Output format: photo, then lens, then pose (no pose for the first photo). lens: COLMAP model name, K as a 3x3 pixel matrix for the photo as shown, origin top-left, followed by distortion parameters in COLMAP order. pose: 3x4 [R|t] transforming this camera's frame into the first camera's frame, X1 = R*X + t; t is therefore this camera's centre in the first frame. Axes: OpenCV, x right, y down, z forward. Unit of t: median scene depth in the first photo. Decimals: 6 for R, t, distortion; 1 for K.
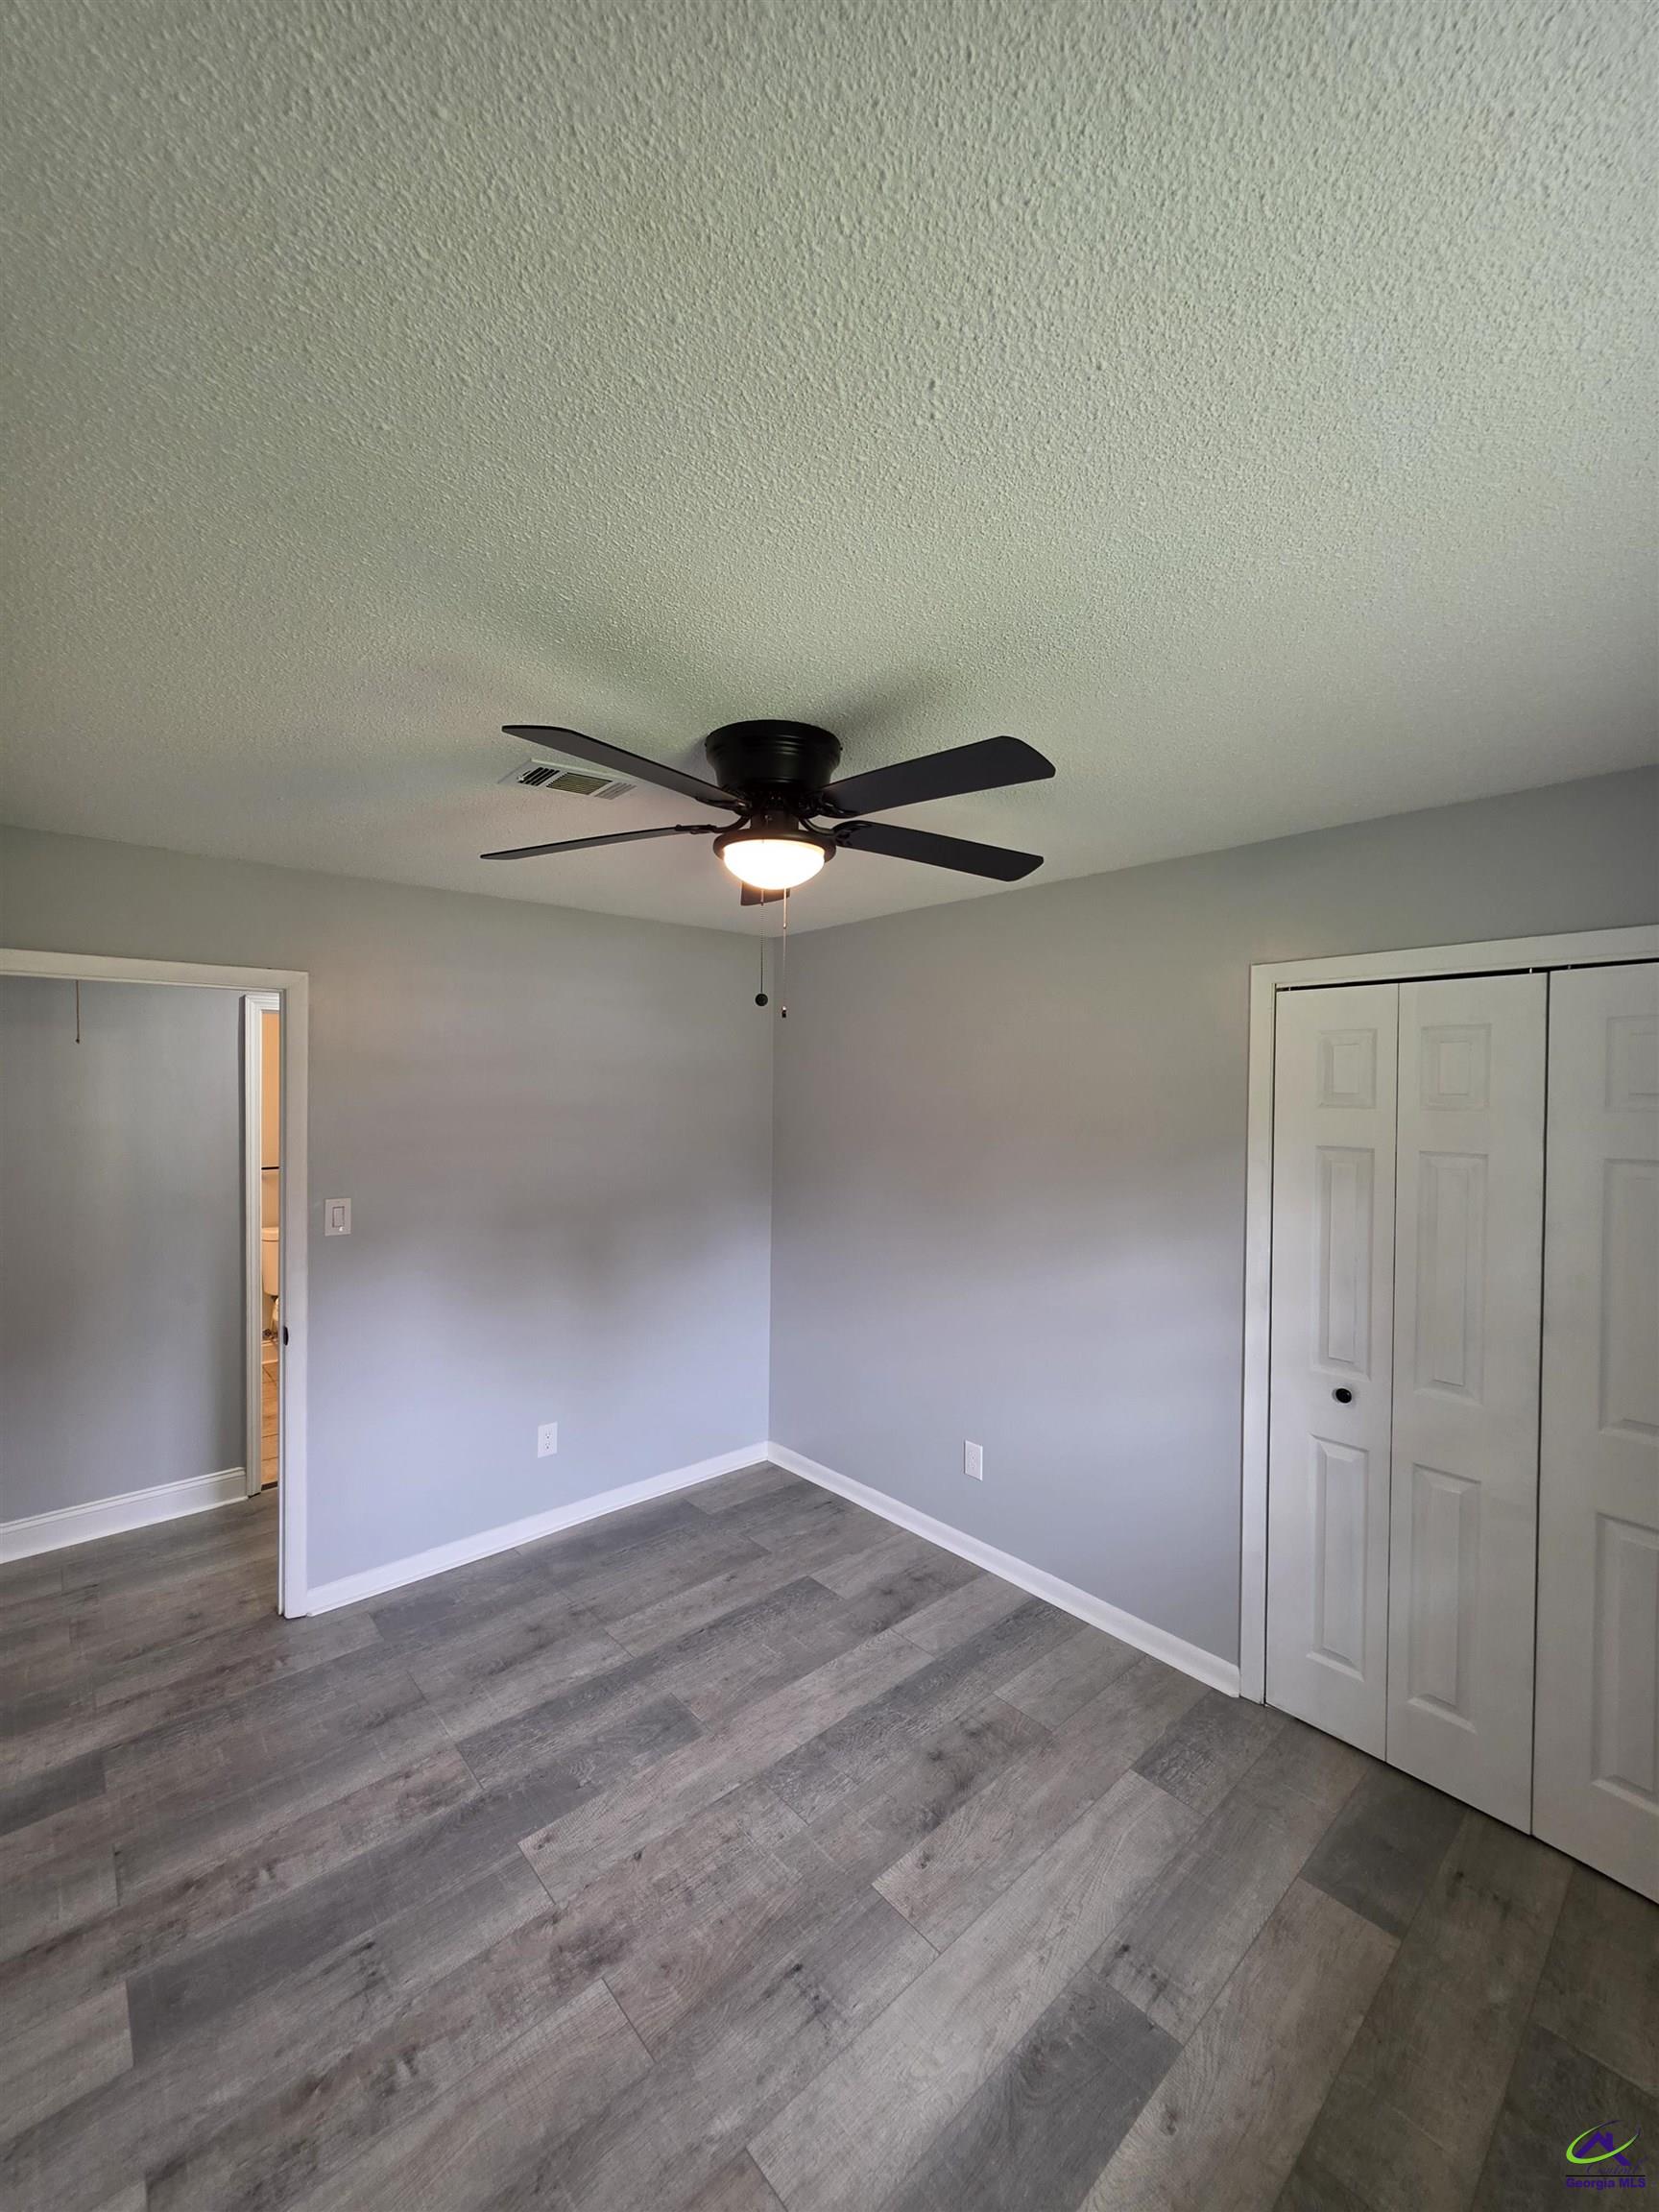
lens RADIAL K [[887.3, 0, 853.5], [0, 887.3, 1095.6], [0, 0, 1]] dist [-0.001350, 0.000192]
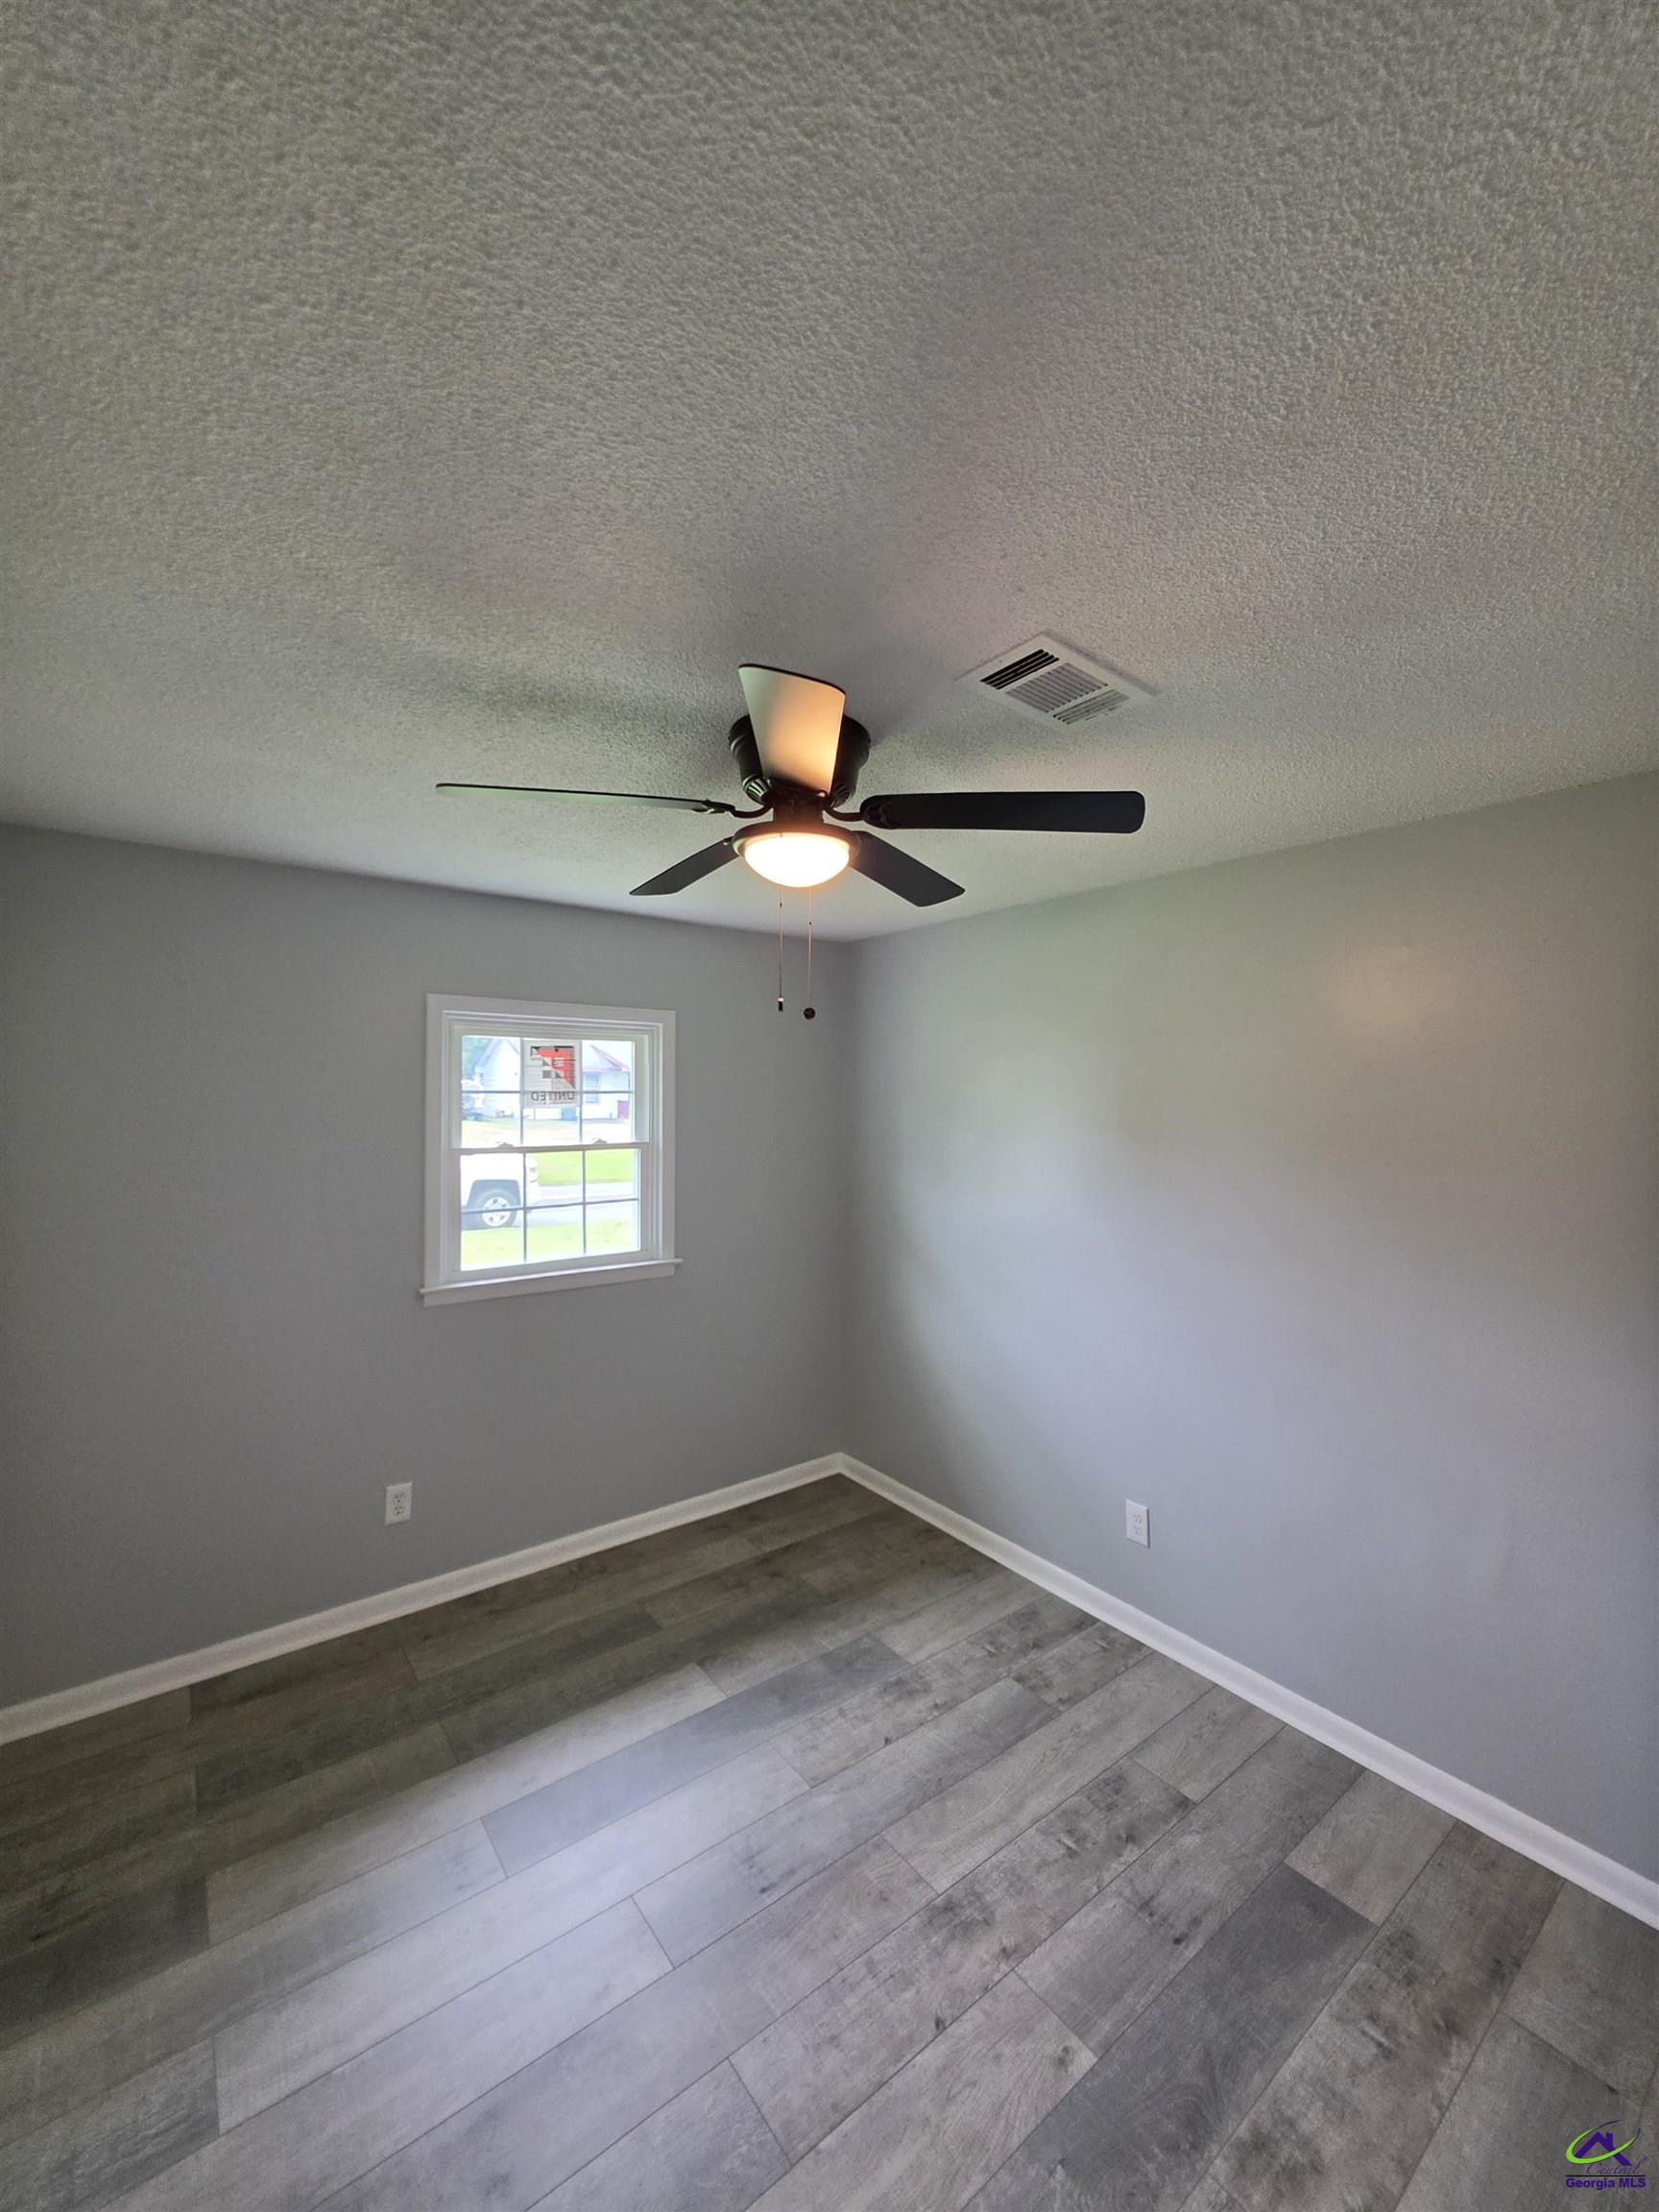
lens RADIAL K [[887.3, 0, 853.1], [0, 887.3, 1098.3], [0, 0, 1]] dist [-0.001350, 0.000192]
pose [[-0.996990, -0.017045, 0.075638, -0.189433], [-0.016305, 0.999813, 0.010378, -0.012137], [-0.075800, 0.009114, -0.997081, 1.641637]]
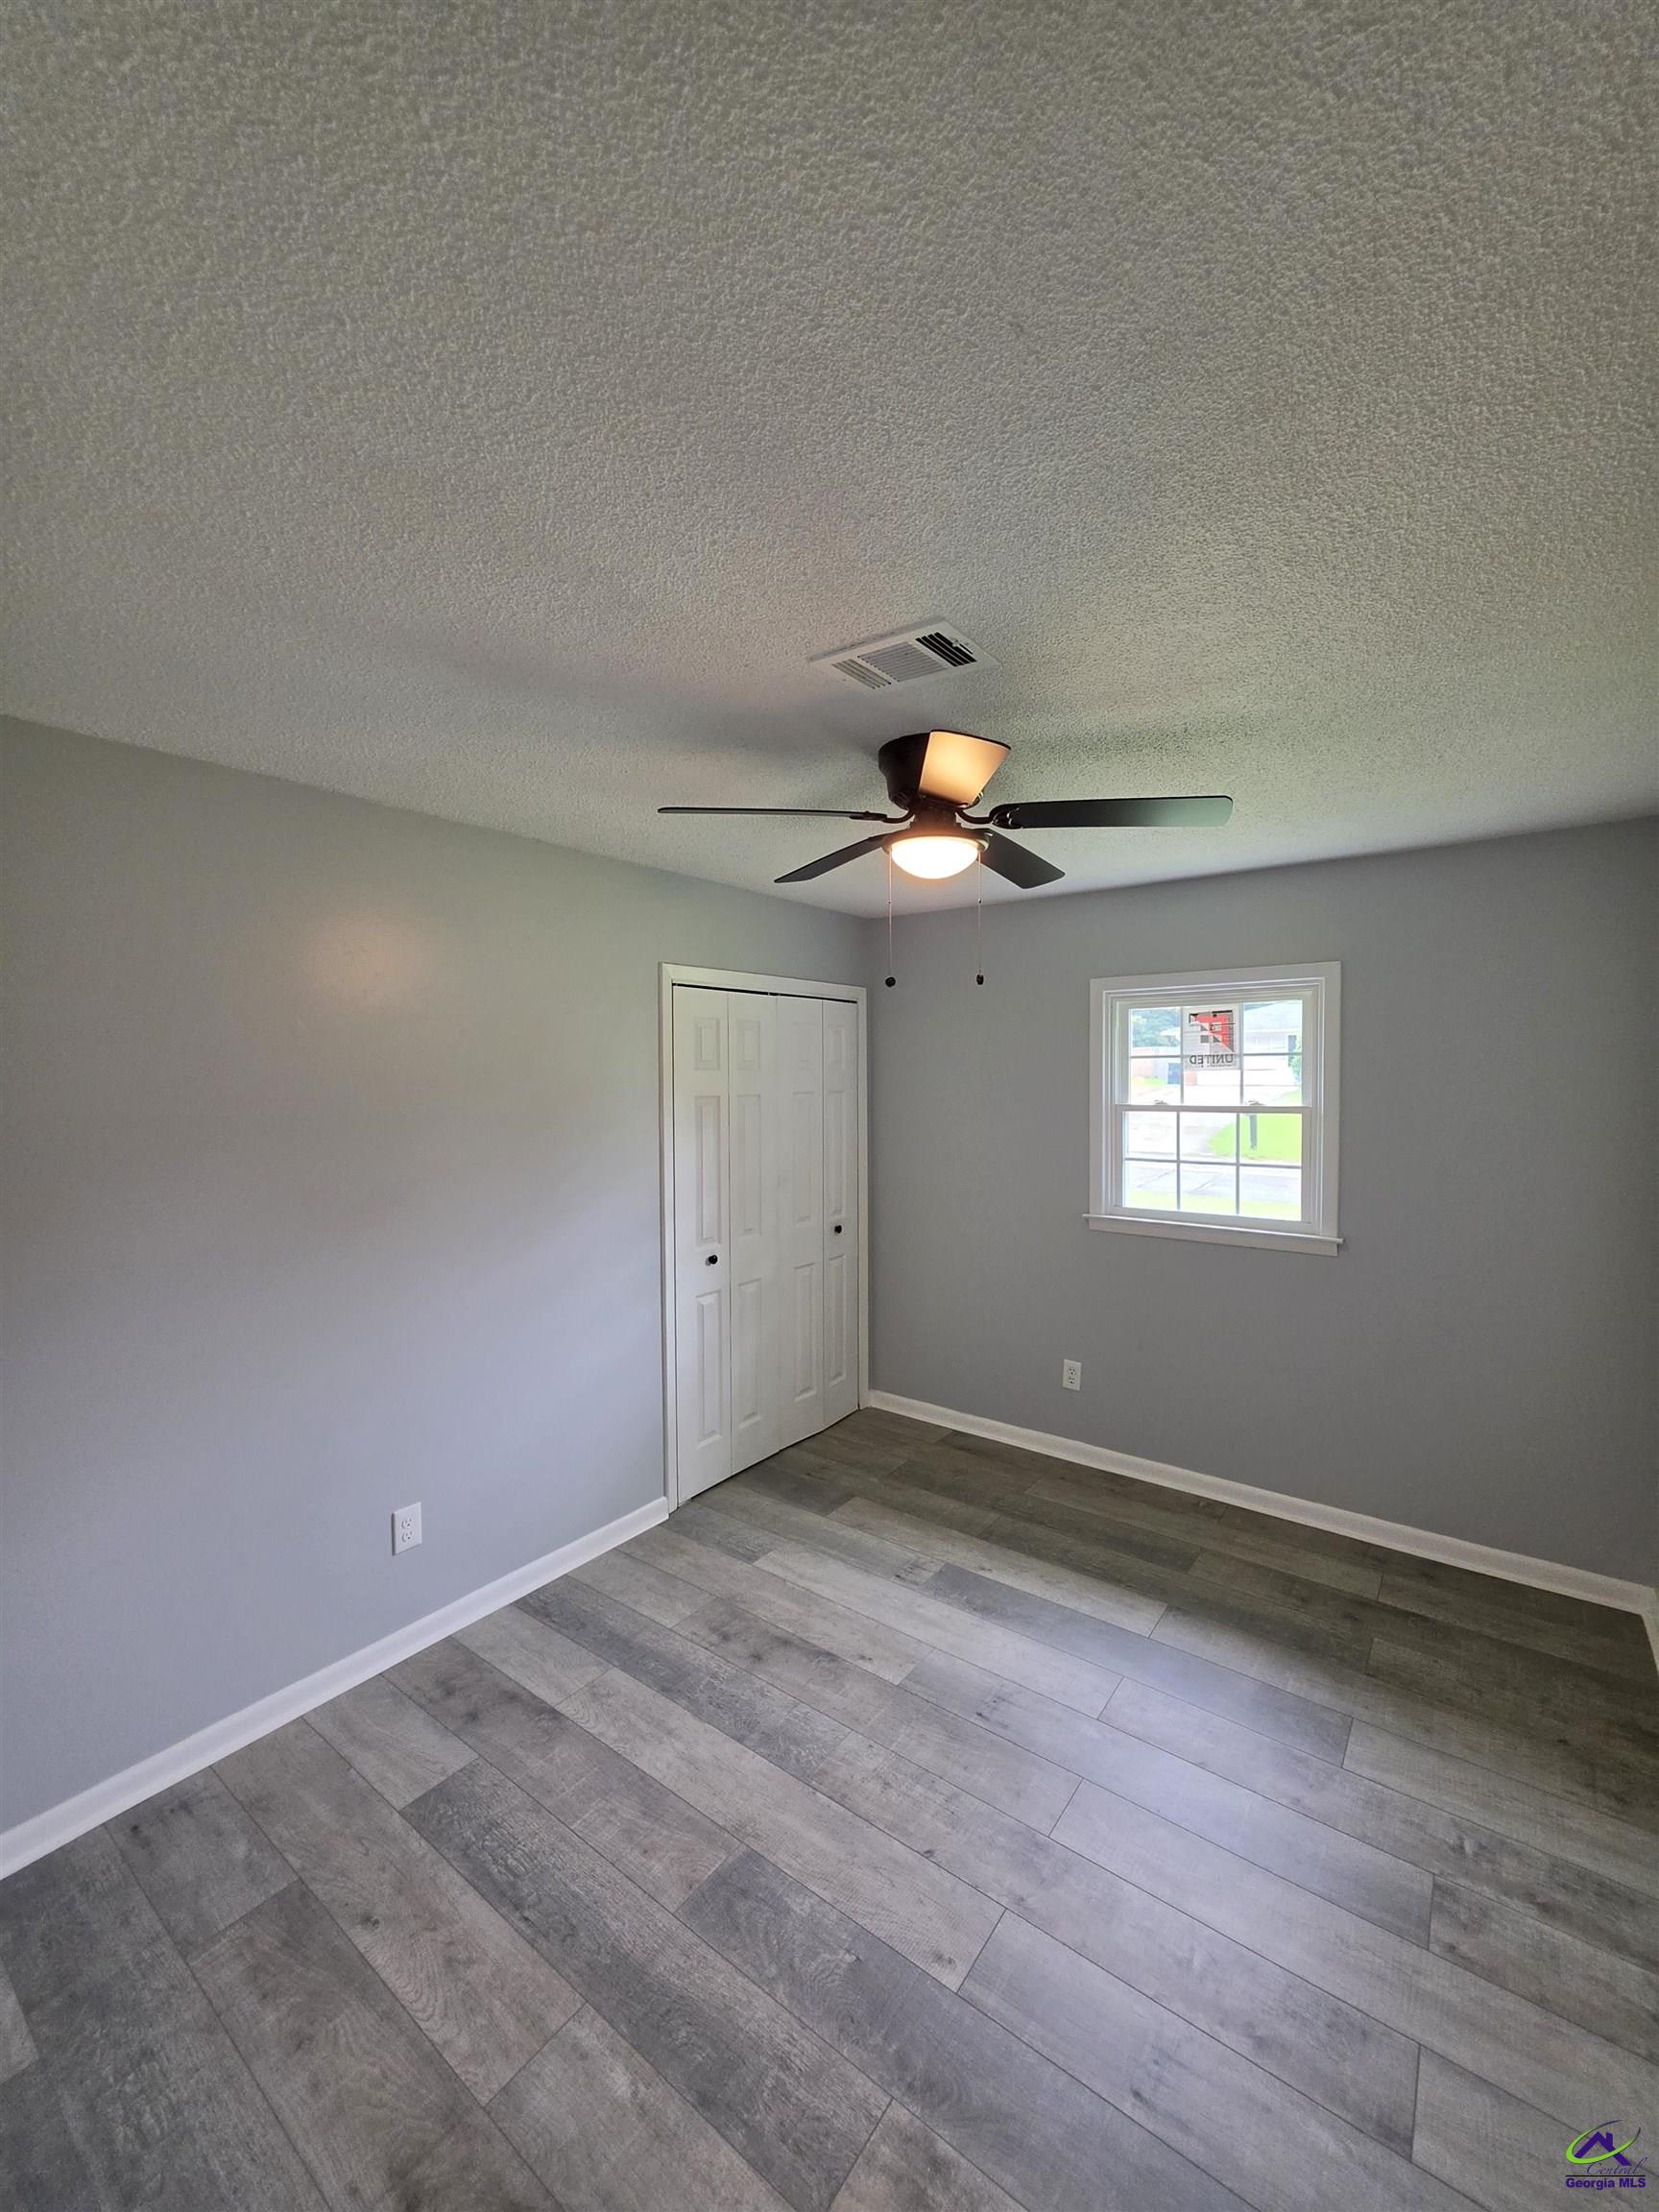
lens RADIAL K [[887.3, 0, 820.3], [0, 887.3, 1099.4], [0, 0, 1]] dist [-0.001350, 0.000192]
pose [[-0.167488, -0.039763, 0.985072, -1.020047], [0.012930, 0.999012, 0.042524, 0.002816], [-0.985789, 0.019859, -0.166809, 1.133555]]
